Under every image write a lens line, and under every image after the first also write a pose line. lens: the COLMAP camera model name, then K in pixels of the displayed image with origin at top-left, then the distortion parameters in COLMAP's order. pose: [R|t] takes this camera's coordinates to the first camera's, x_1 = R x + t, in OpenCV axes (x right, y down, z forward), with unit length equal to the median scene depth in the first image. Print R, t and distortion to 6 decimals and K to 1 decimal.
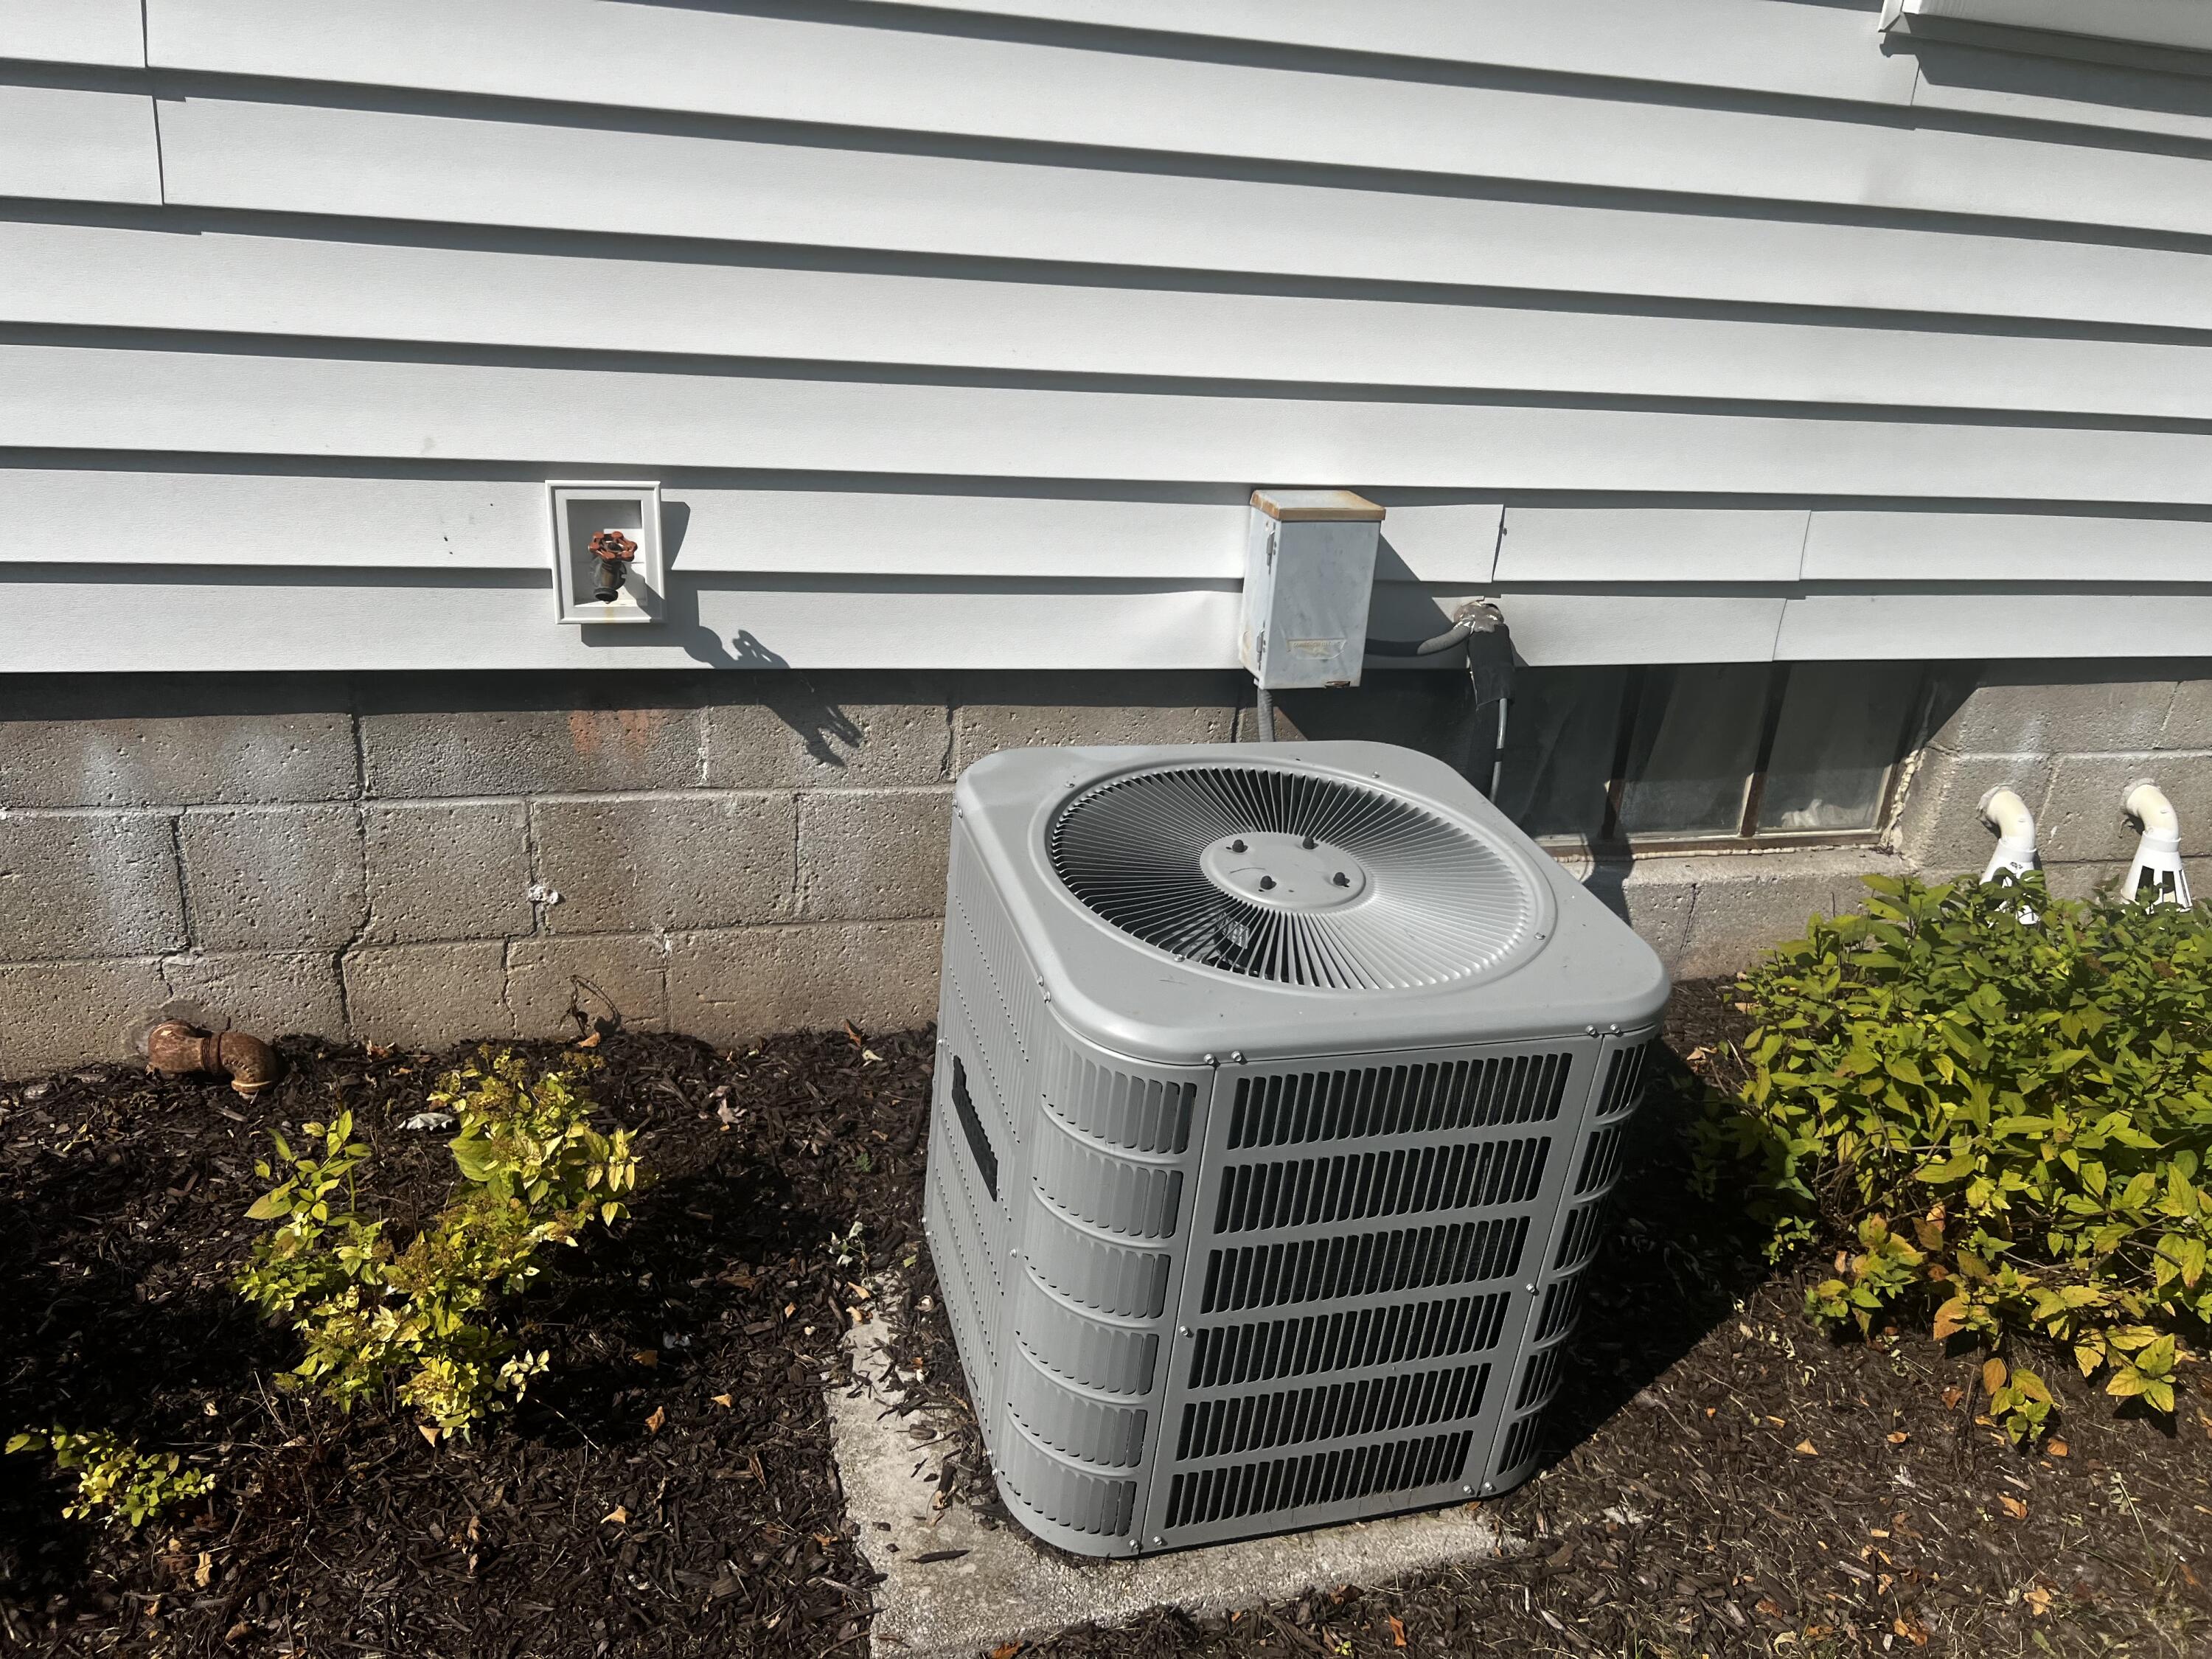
lens RADIAL K [[1663.4, 0, 1101.5], [0, 1663.4, 834.0], [0, 0, 1]] dist [0.031619, -0.013826]
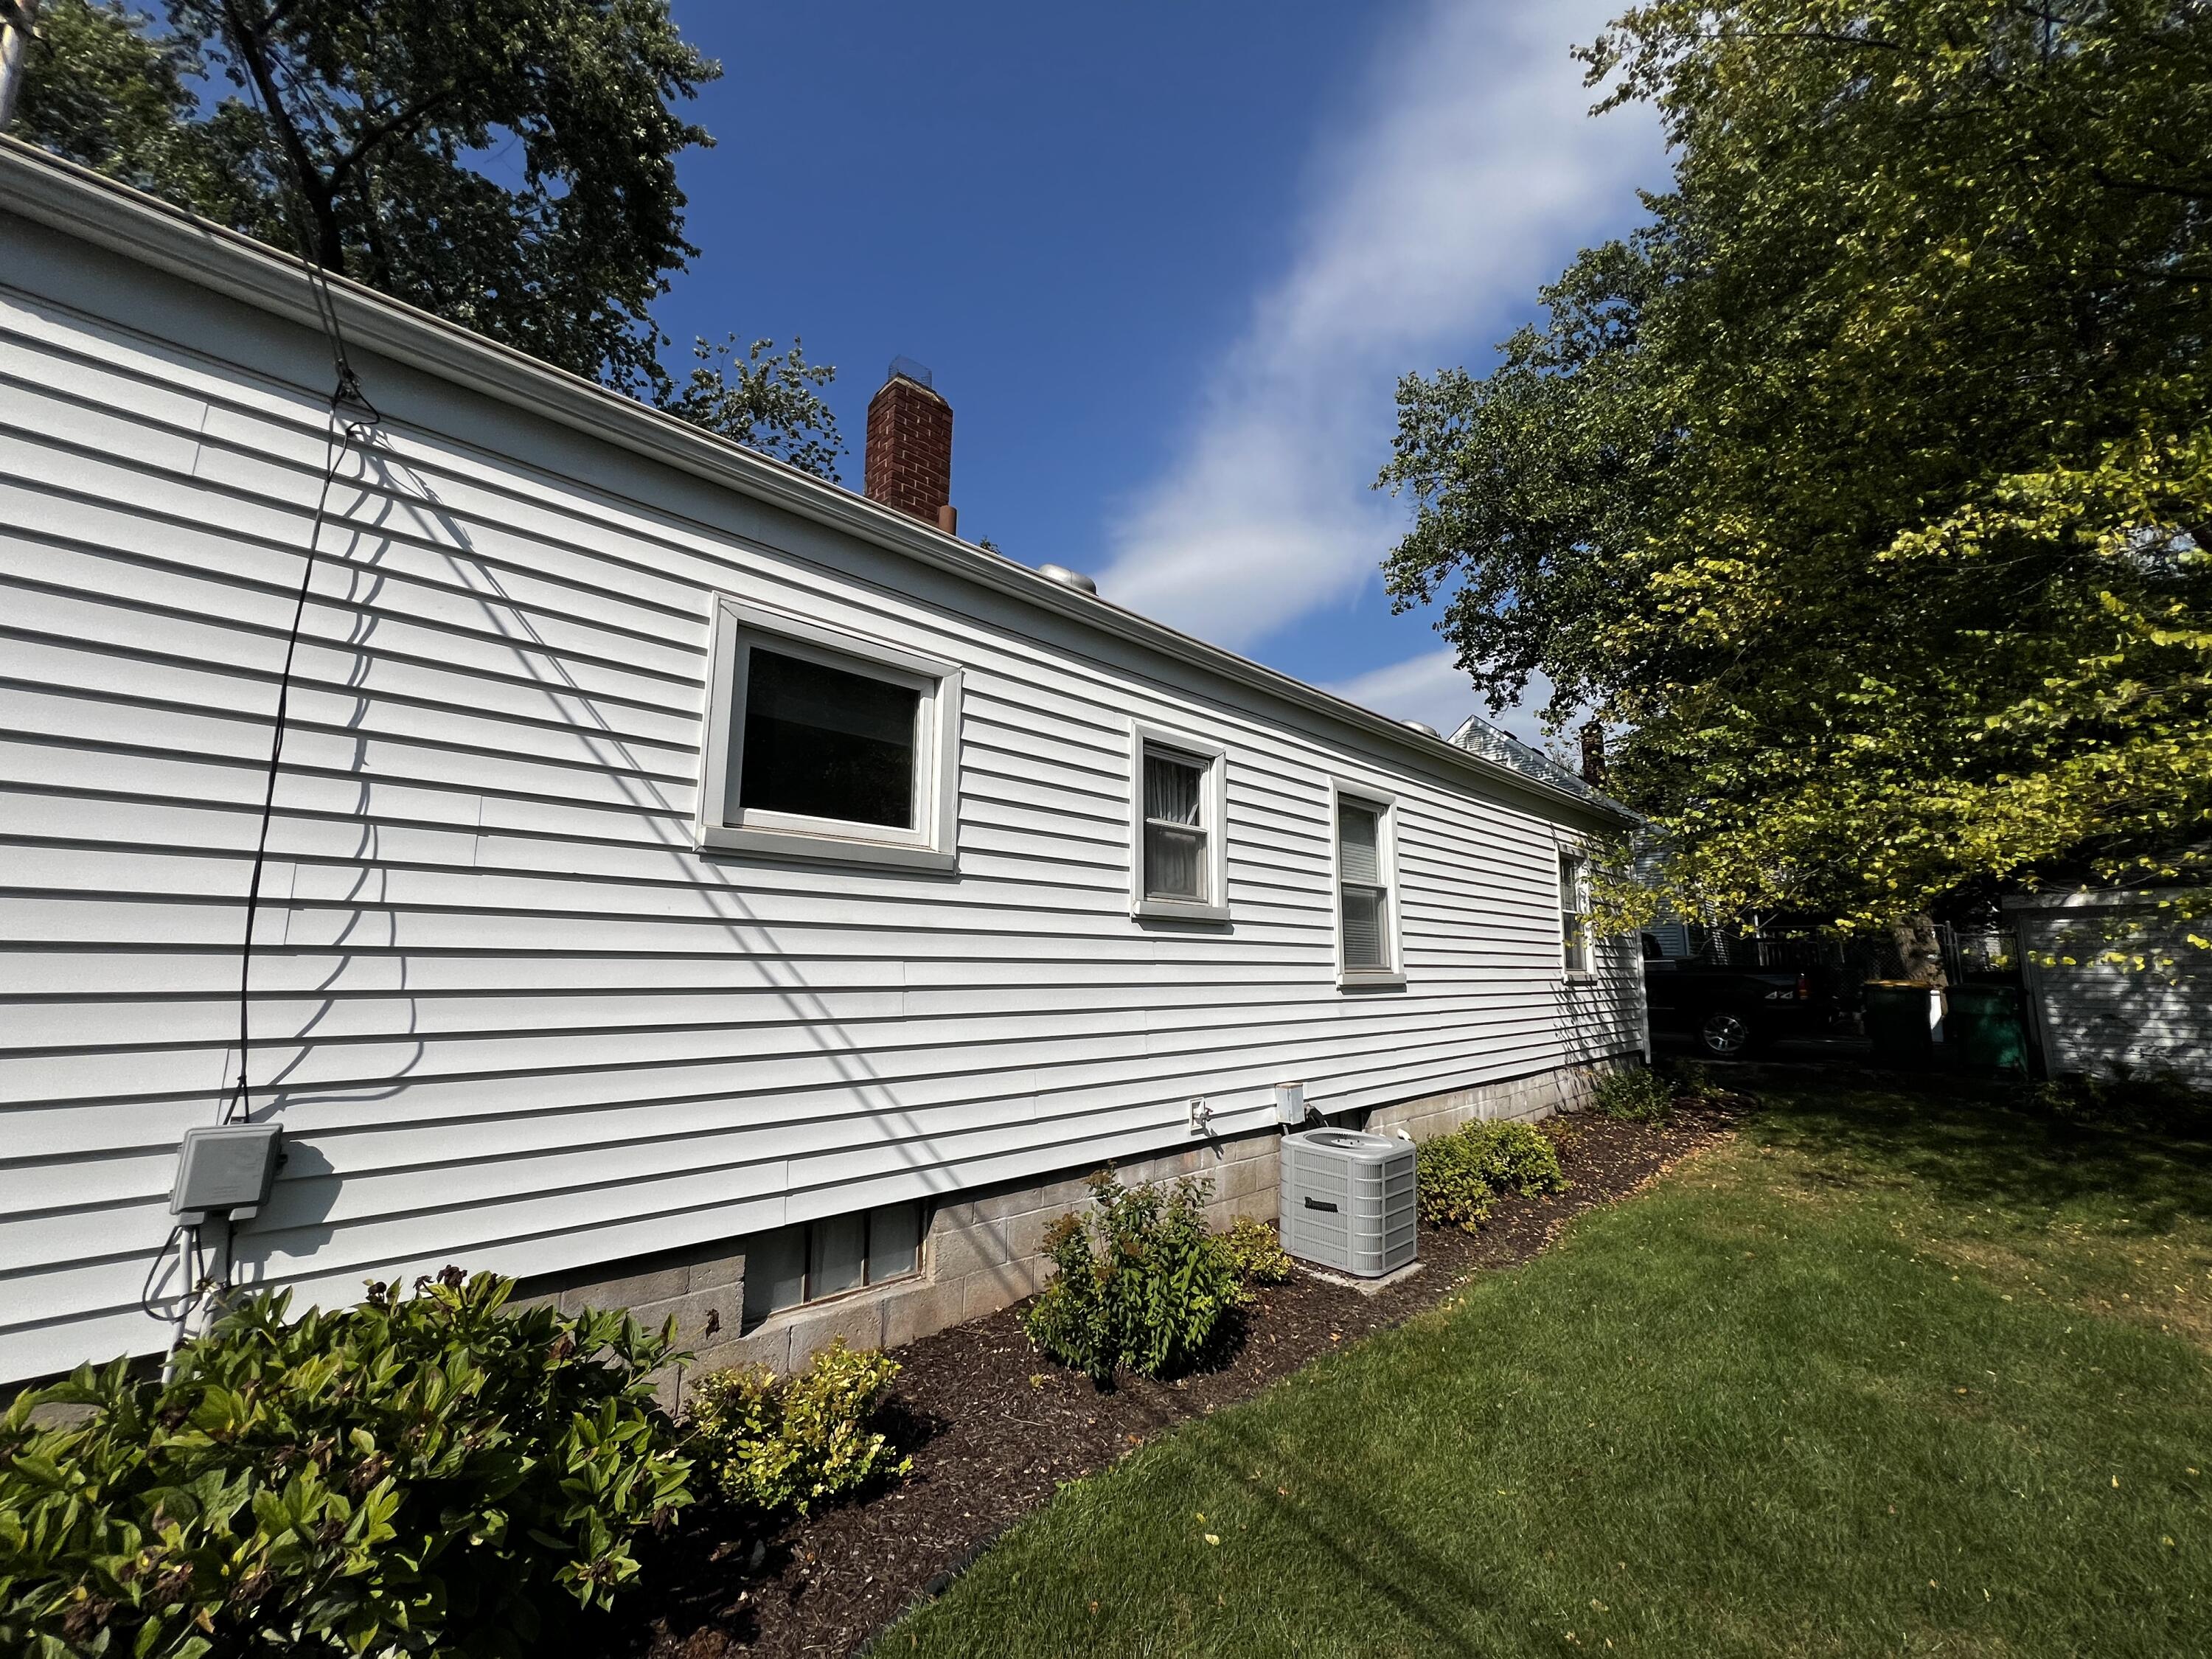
lens RADIAL K [[888.1, 0, 1100.3], [0, 888.1, 830.0], [0, 0, 1]] dist [-0.001346, 0.001670]
pose [[0.871375, -0.006567, 0.490573, -1.697376], [0.263154, 0.850161, -0.456044, 0.221783], [-0.414071, 0.526482, 0.742538, -1.168557]]
